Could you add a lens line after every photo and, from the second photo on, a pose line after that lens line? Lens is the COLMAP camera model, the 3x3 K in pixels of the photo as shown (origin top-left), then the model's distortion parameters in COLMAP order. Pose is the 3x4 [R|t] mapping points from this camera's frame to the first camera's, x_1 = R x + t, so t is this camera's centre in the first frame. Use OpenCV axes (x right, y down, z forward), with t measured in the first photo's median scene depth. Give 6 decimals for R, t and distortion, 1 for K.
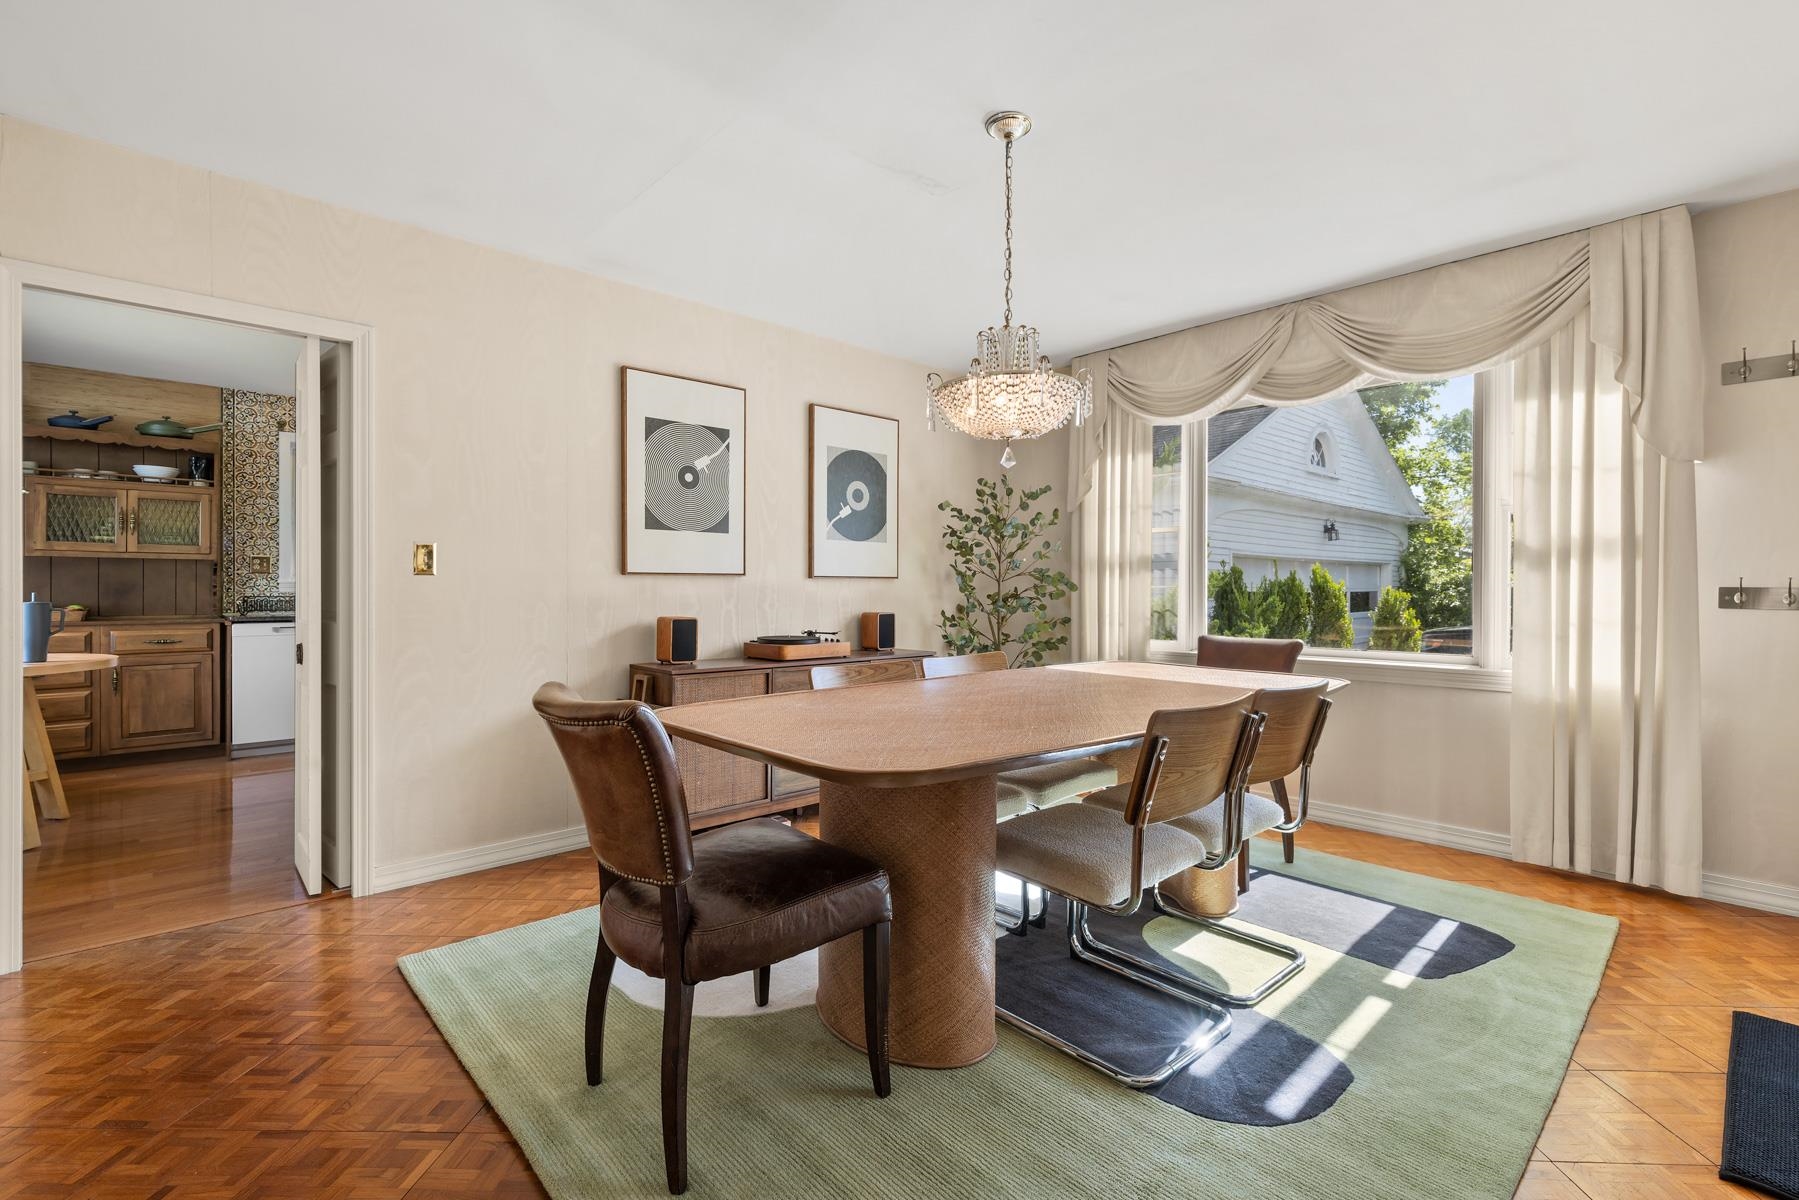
lens RADIAL K [[811.0, 0, 901.2], [0, 811.0, 594.9], [0, 0, 1]] dist [0.003918, 0.000321]
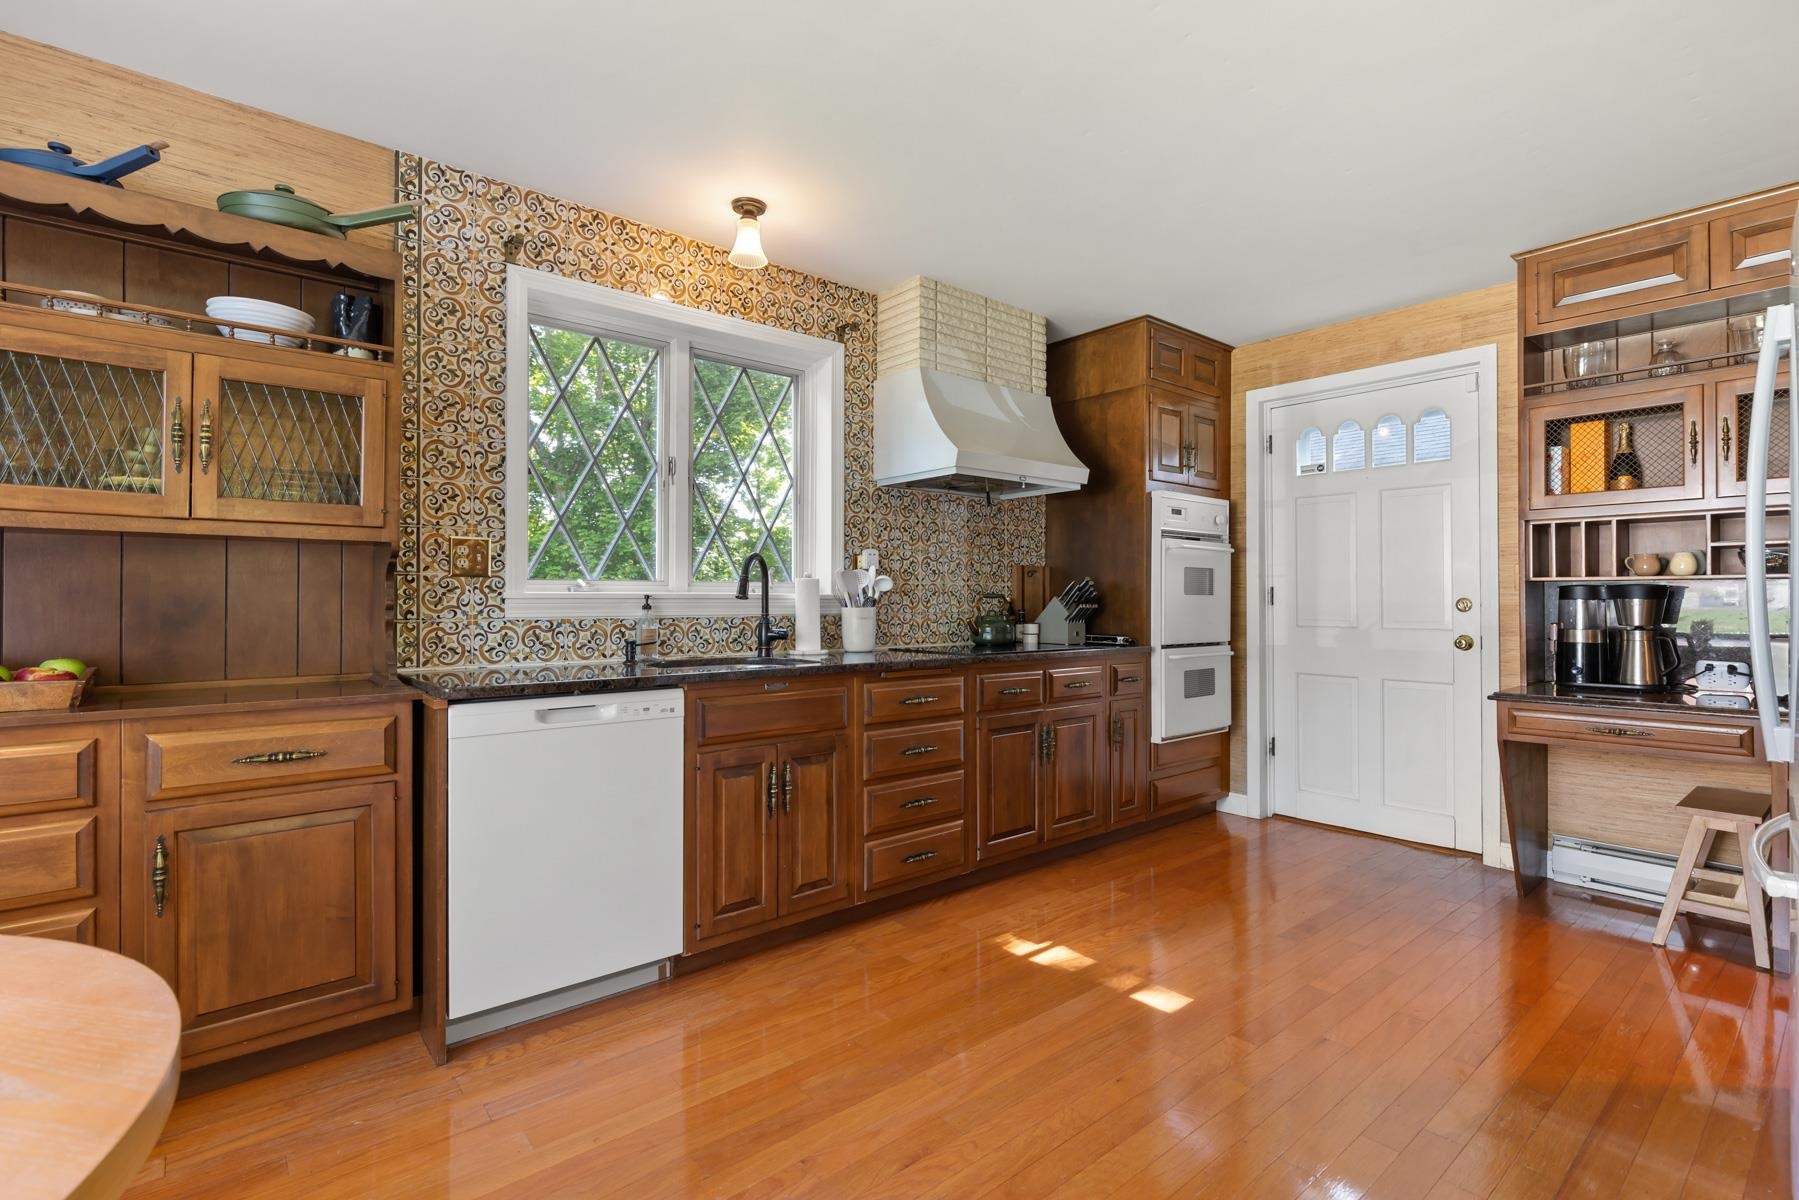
lens RADIAL K [[841.5, 0, 897.9], [0, 841.5, 598.9], [0, 0, 1]] dist [-0.004243, 0.000255]
pose [[0.998765, -0.007280, -0.049149, -0.589133], [0.006684, 0.999902, -0.012277, -0.008191], [0.049233, 0.011933, 0.998716, 0.611753]]
